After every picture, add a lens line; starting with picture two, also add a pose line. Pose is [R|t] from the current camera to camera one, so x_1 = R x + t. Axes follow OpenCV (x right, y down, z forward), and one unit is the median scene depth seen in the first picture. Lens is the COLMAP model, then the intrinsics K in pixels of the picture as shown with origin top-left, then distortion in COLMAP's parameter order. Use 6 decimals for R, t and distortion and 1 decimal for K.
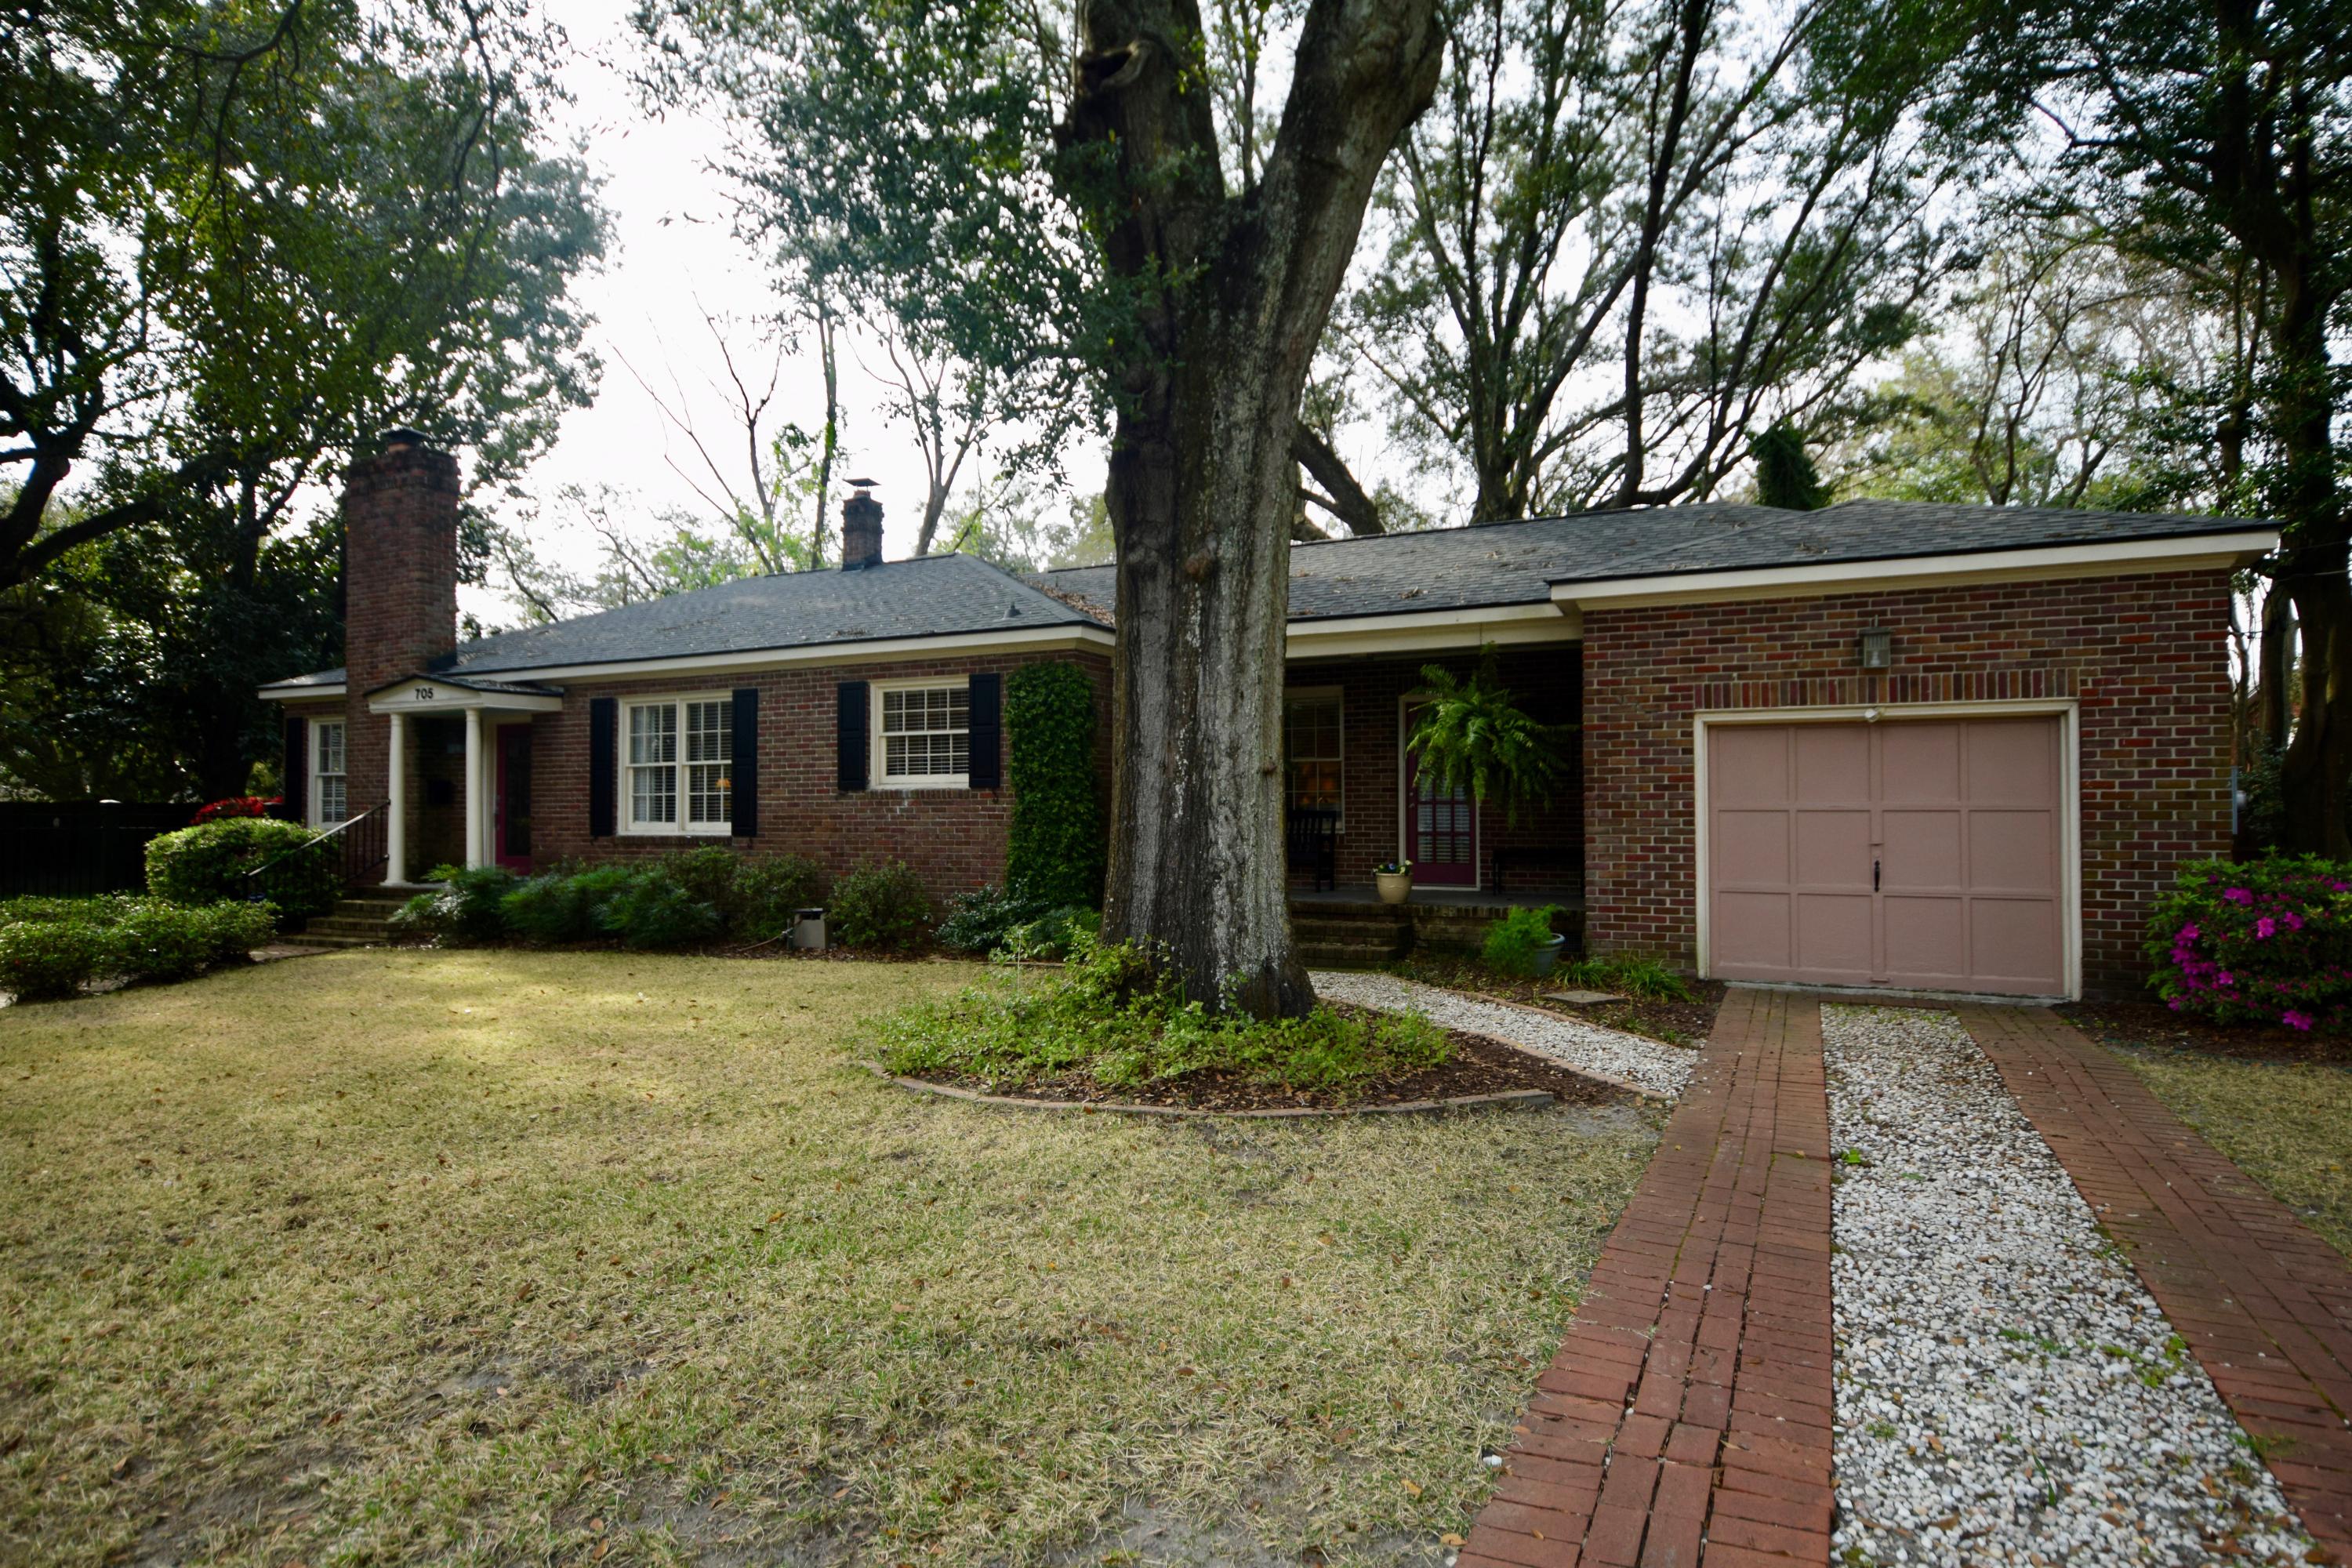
lens RADIAL K [[1288.9, 0, 1177.4], [0, 1288.9, 787.6], [0, 0, 1]] dist [-0.002083, -0.000067]
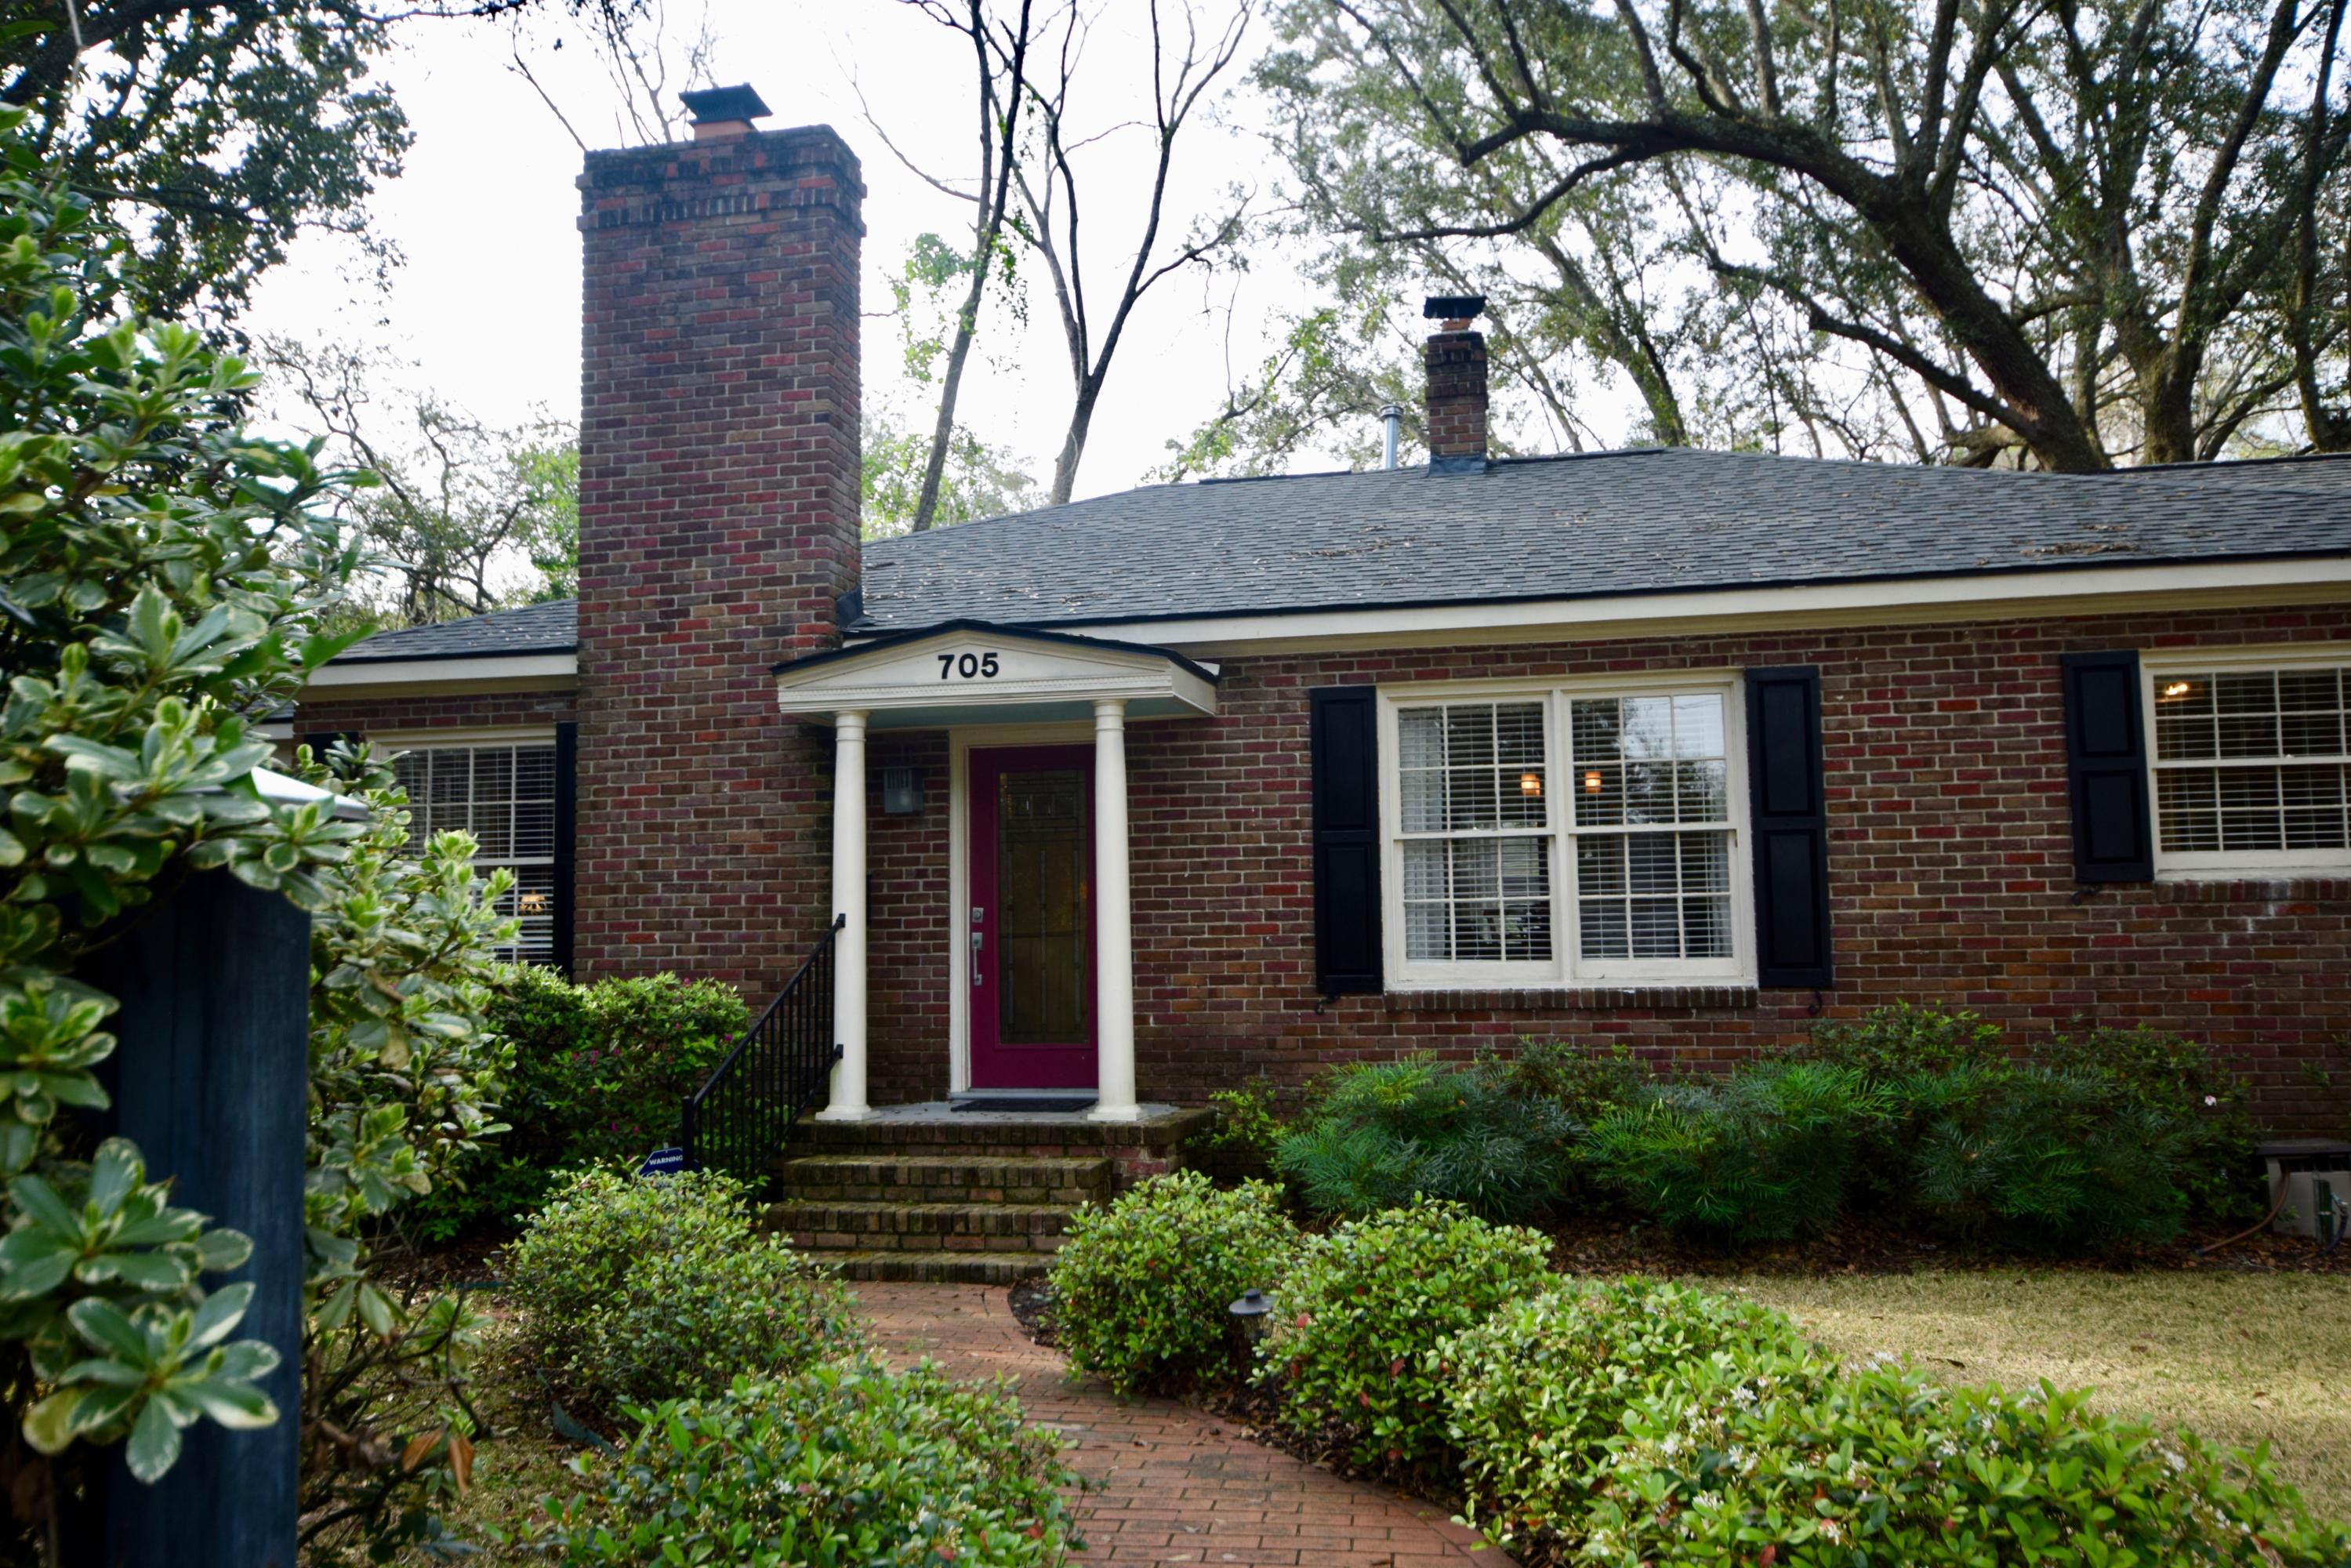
lens RADIAL K [[1822.7, 0, 1175.6], [0, 1822.7, 783.5], [0, 0, 1]] dist [0.007453, 0.003068]
pose [[0.969537, 0.008428, 0.244802, -0.775368], [0.007290, 0.997972, -0.063230, 0.004931], [-0.244838, 0.063088, 0.967509, 0.466210]]
